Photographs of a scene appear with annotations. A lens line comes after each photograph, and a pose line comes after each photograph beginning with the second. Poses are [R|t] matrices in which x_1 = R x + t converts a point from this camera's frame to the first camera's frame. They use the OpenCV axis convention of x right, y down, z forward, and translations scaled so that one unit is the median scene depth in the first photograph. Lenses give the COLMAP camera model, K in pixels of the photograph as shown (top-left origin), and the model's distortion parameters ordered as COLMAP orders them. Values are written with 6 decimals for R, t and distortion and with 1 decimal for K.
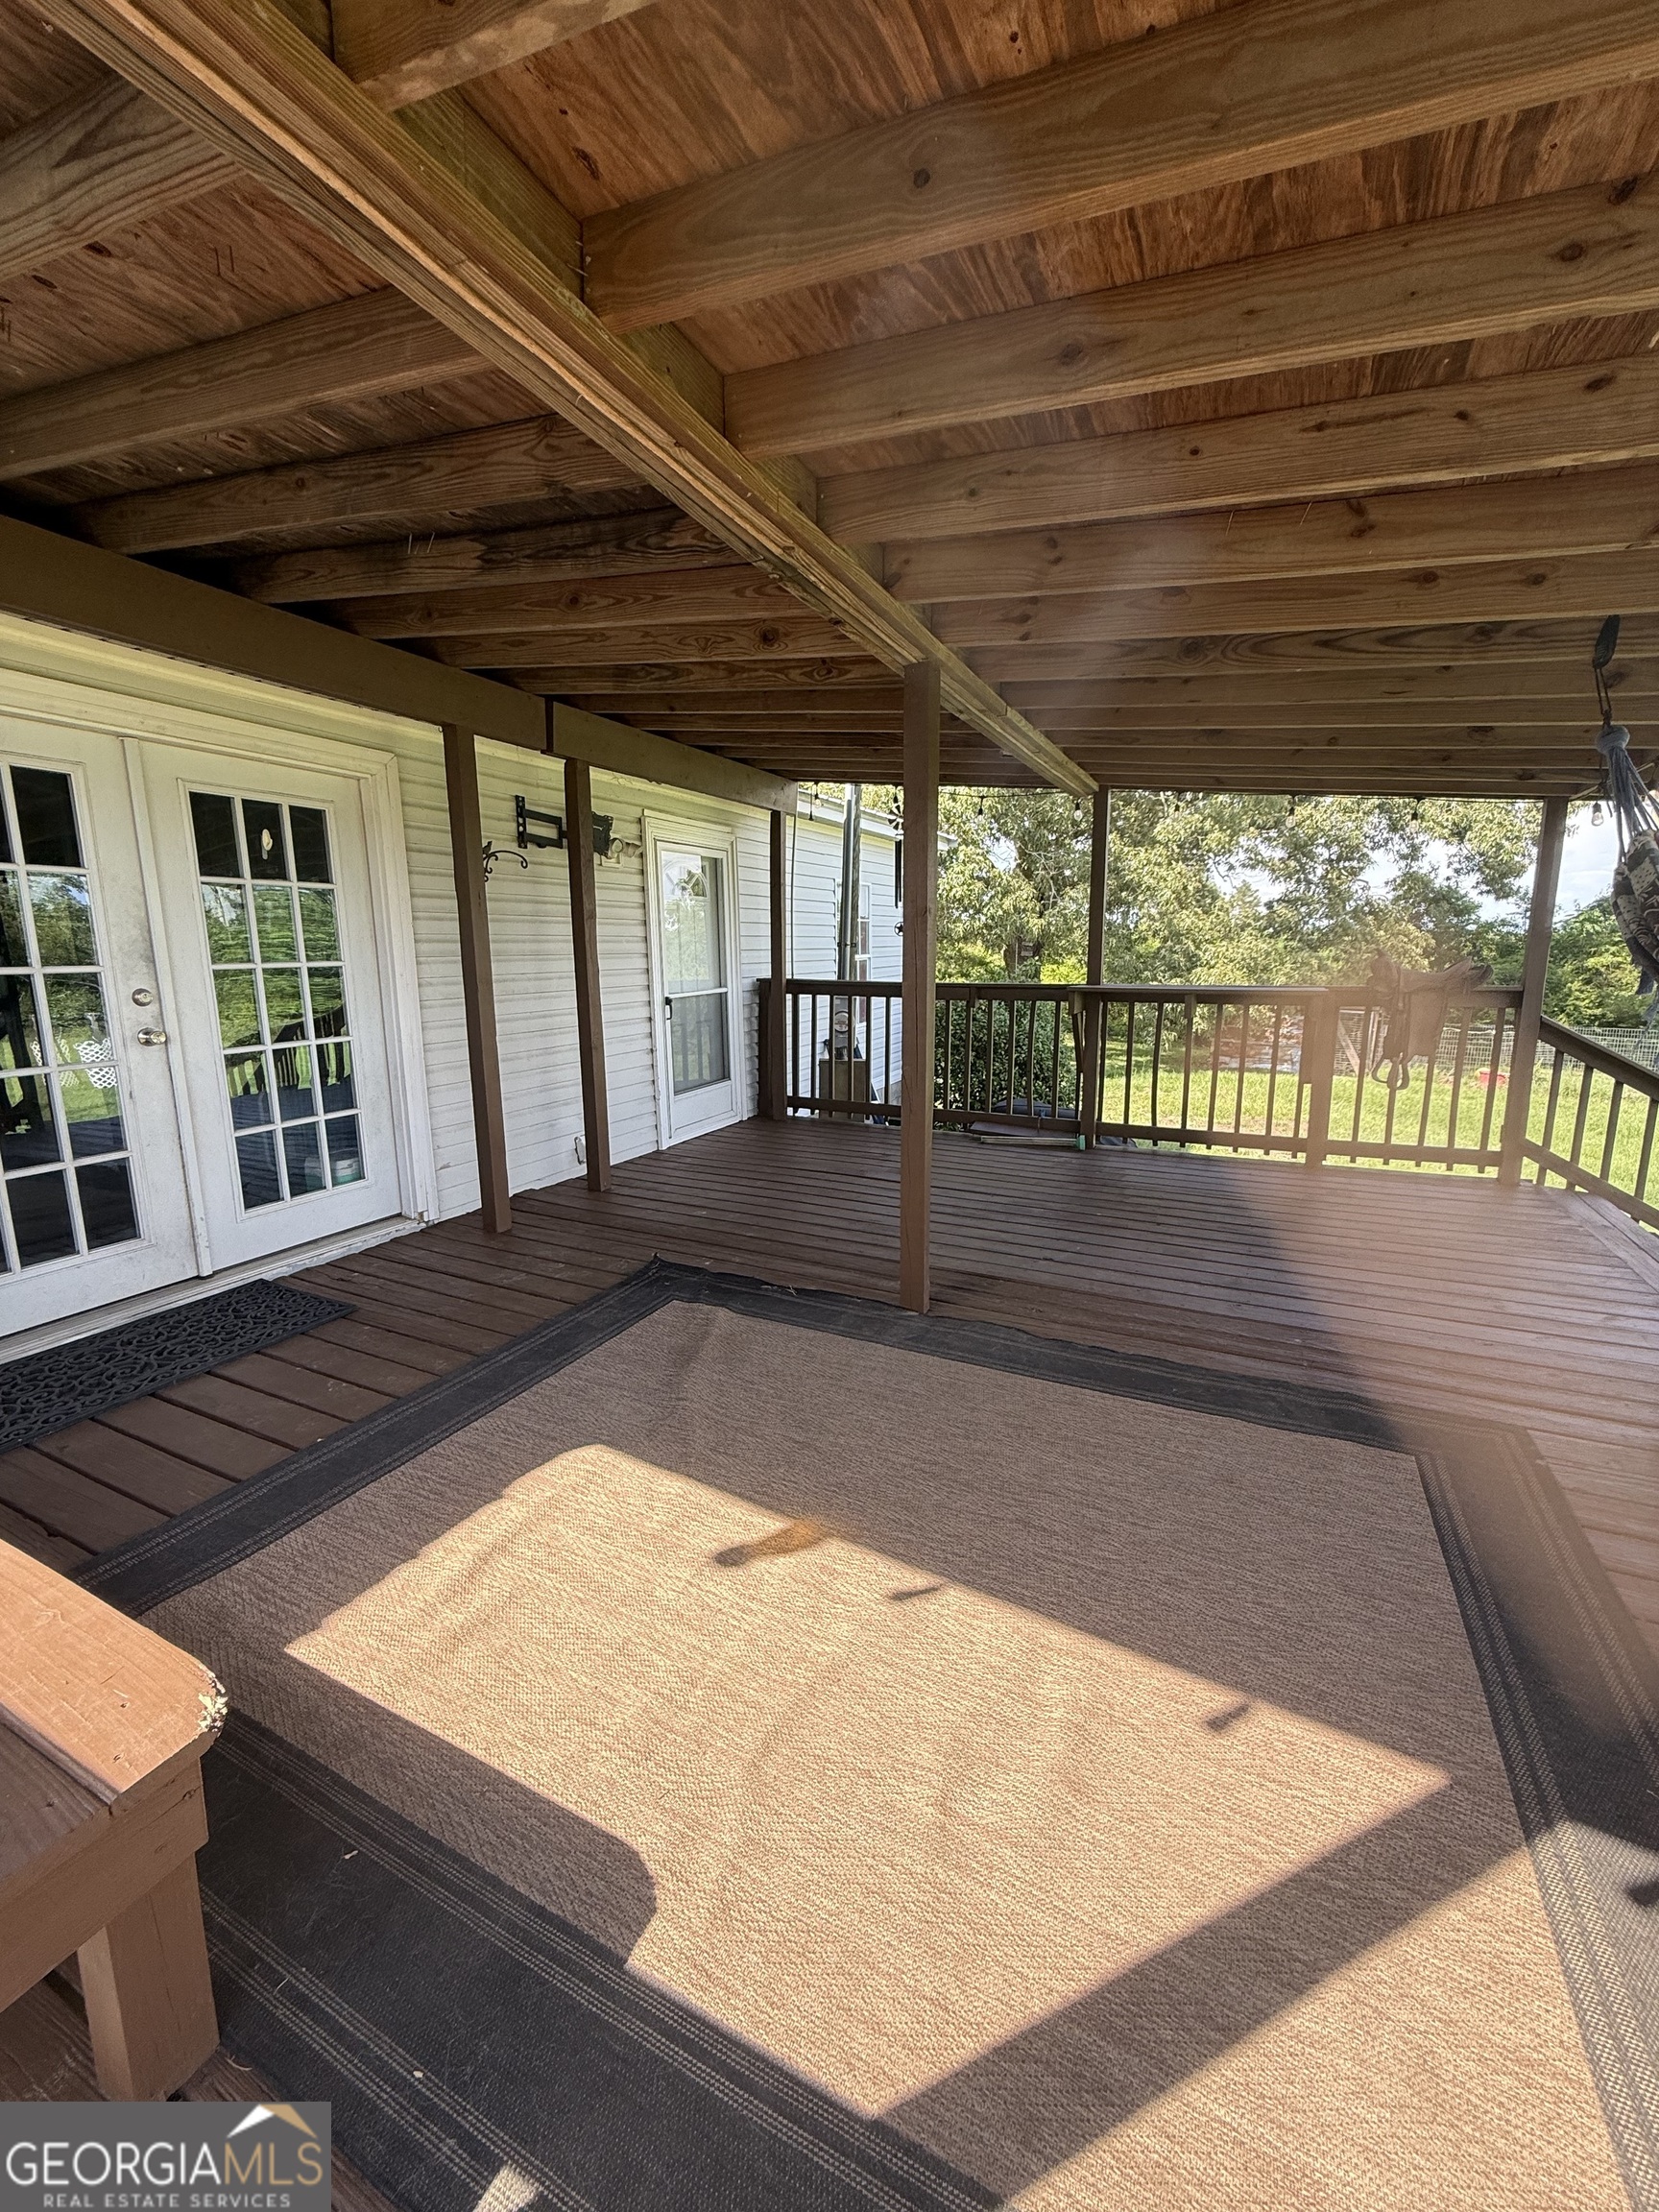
lens RADIAL K [[871.2, 0, 829.5], [0, 871.2, 1106.0], [0, 0, 1]] dist [-0.010240, 0.000238]
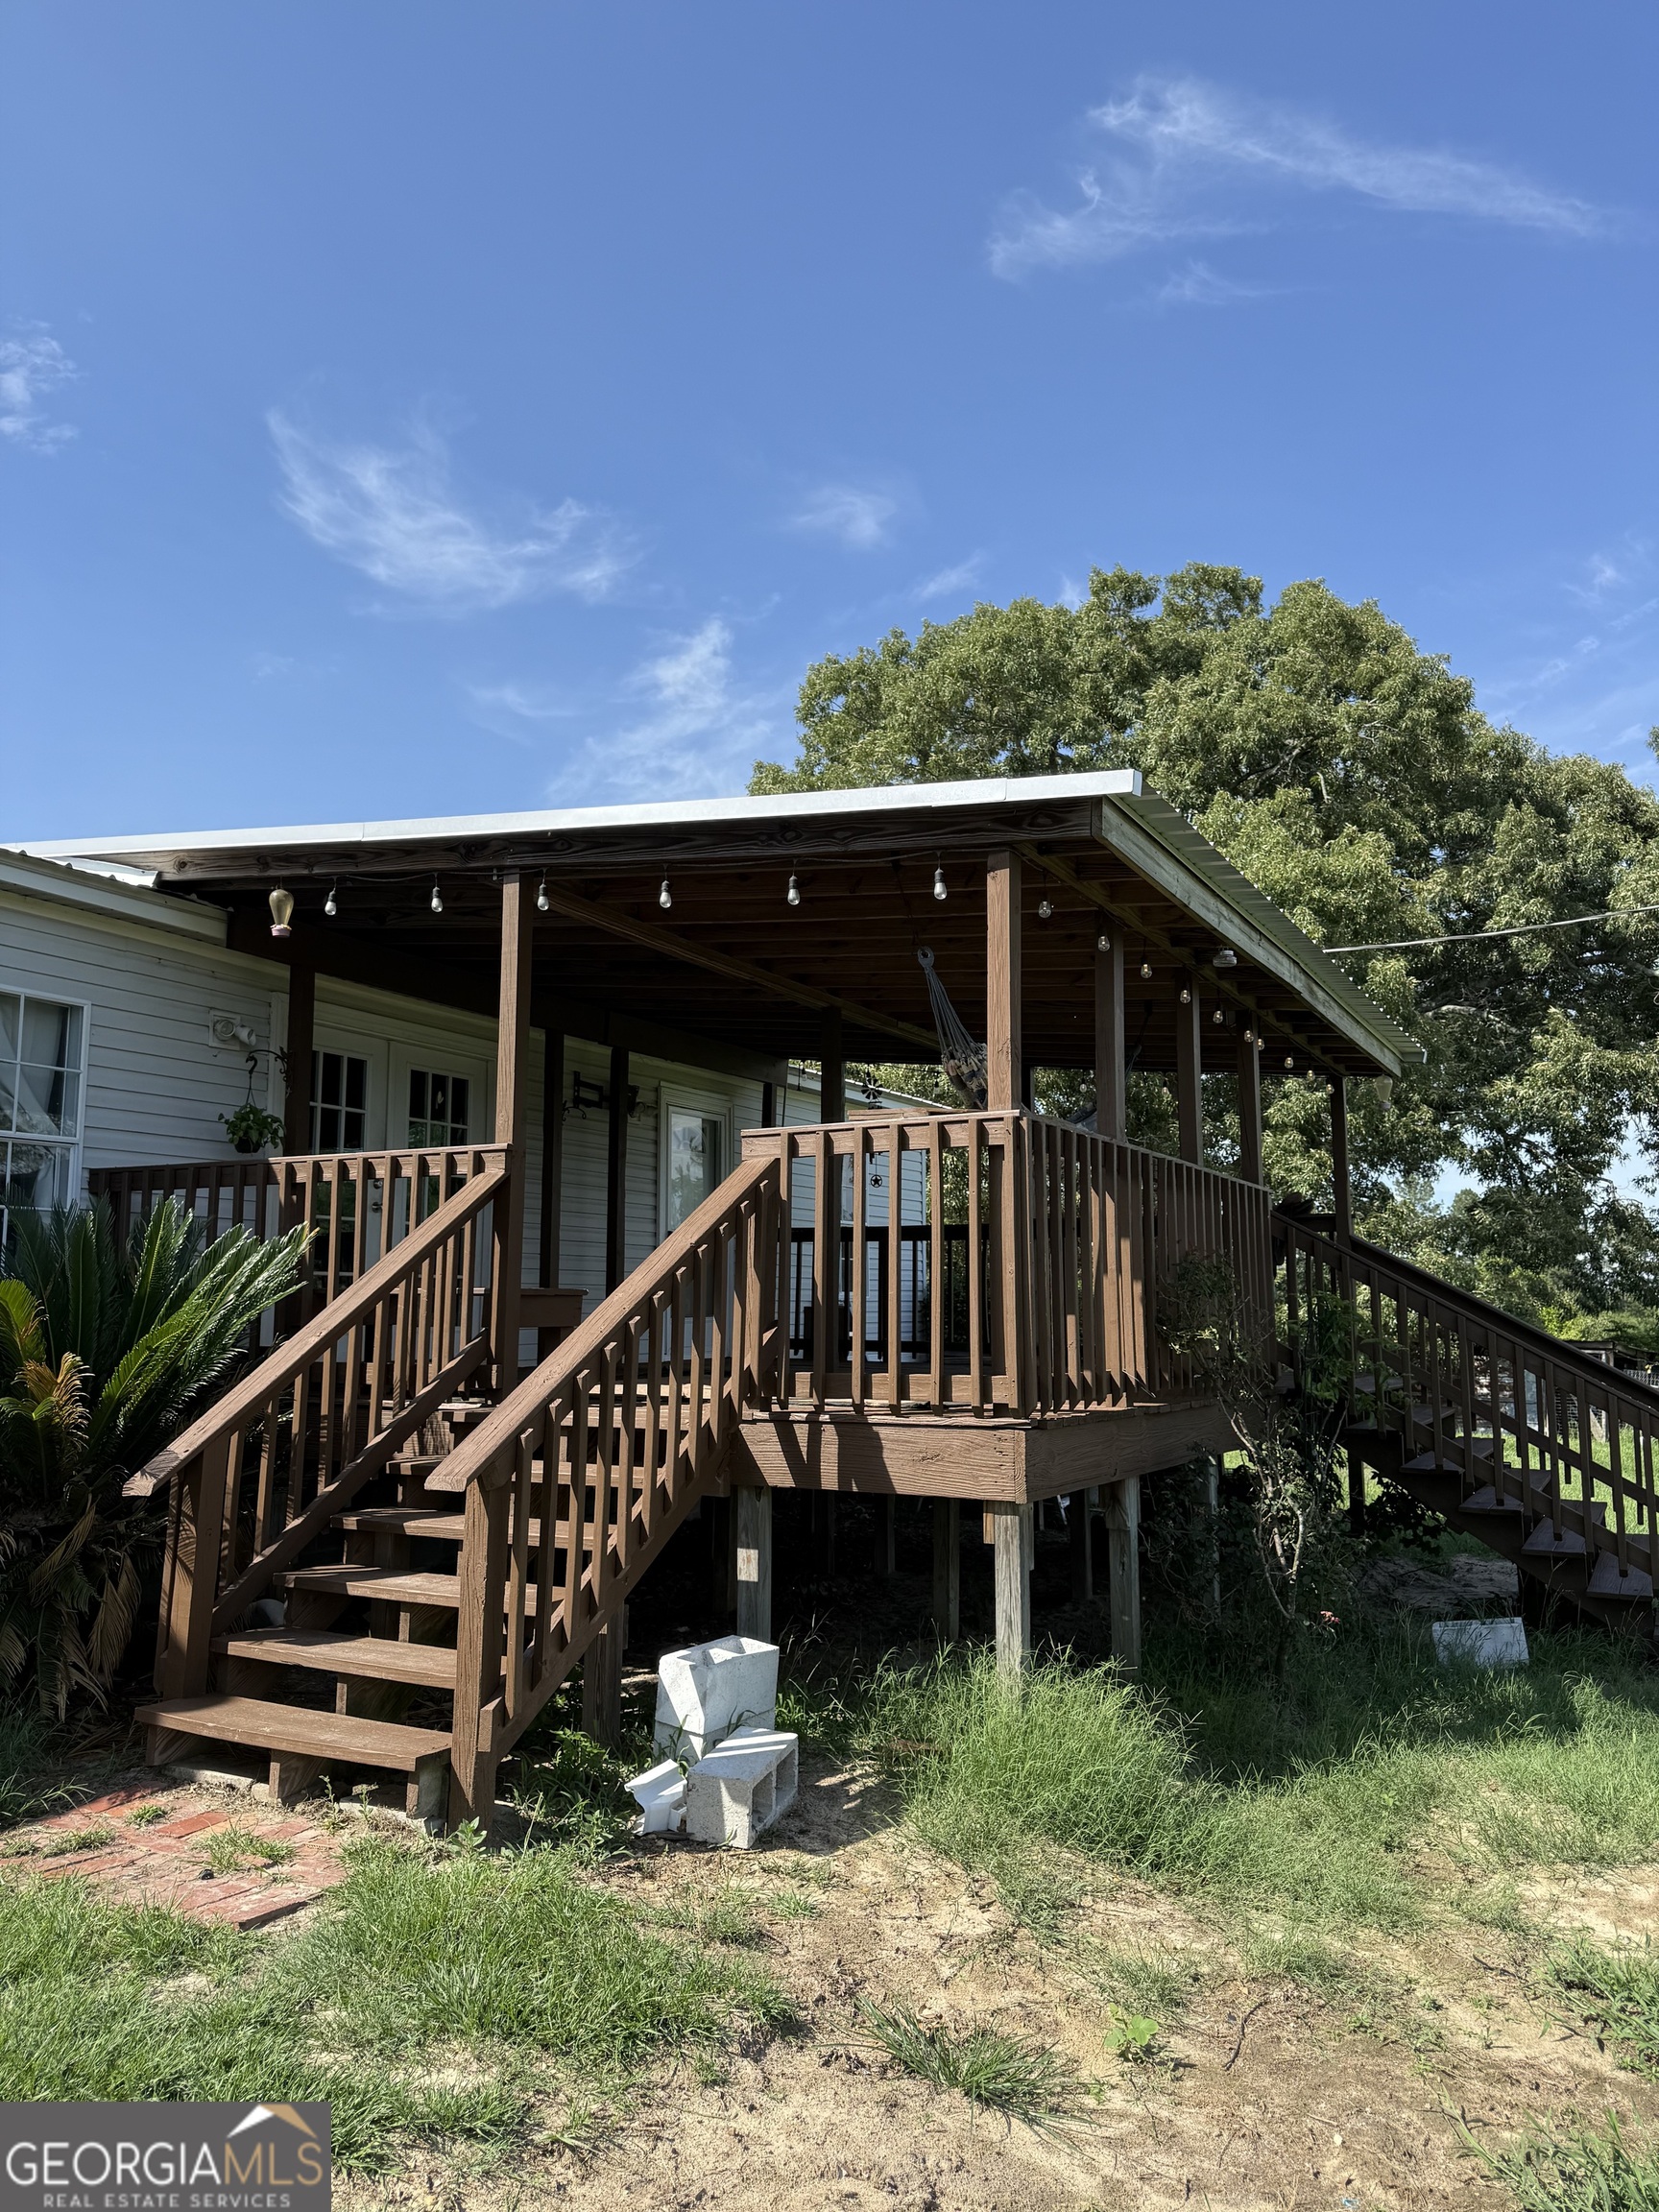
lens RADIAL K [[1558.6, 0, 829.5], [0, 1558.6, 1106.0], [0, 0, 1]] dist [-0.000122, -0.000034]
pose [[0.998720, 0.007848, -0.049962, 0.162951], [-0.022773, 0.951860, -0.305685, 0.428550], [0.045158, 0.306431, 0.950821, -1.274727]]
